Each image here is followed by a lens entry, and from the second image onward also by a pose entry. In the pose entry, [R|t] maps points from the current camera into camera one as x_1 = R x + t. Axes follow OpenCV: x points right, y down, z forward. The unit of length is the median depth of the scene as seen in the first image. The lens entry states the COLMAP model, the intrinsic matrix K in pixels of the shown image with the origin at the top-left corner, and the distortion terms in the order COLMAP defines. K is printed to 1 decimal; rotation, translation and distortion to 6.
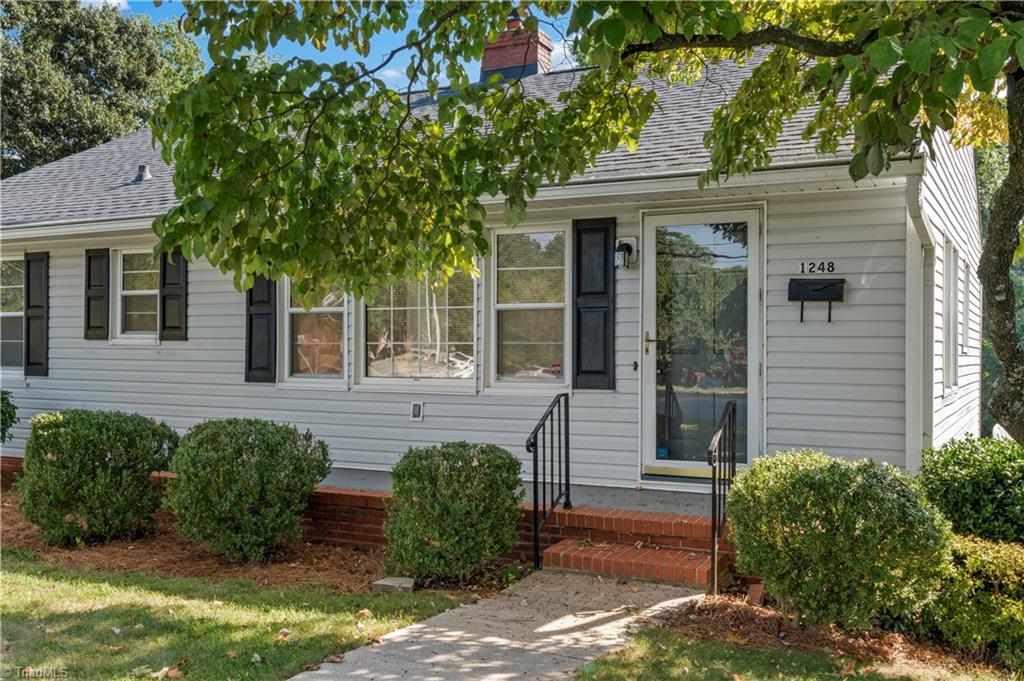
lens RADIAL K [[980.2, 0, 512.0], [0, 980.2, 340.5], [0, 0, 1]] dist [0.015182, 0.009968]
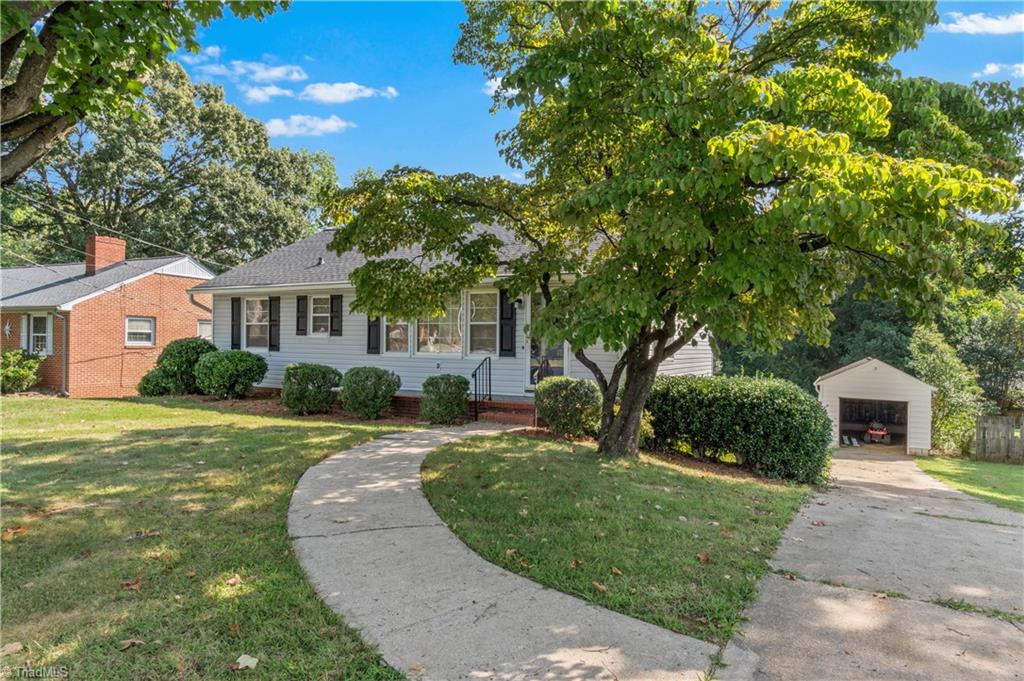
lens RADIAL K [[604.3, 0, 523.7], [0, 604.3, 339.5], [0, 0, 1]] dist [0.003090, 0.003374]
pose [[0.999963, 0.008405, 0.001696, 0.115396], [-0.008411, 0.999959, 0.003403, -0.000296], [-0.001668, -0.003417, 0.999993, -0.513595]]
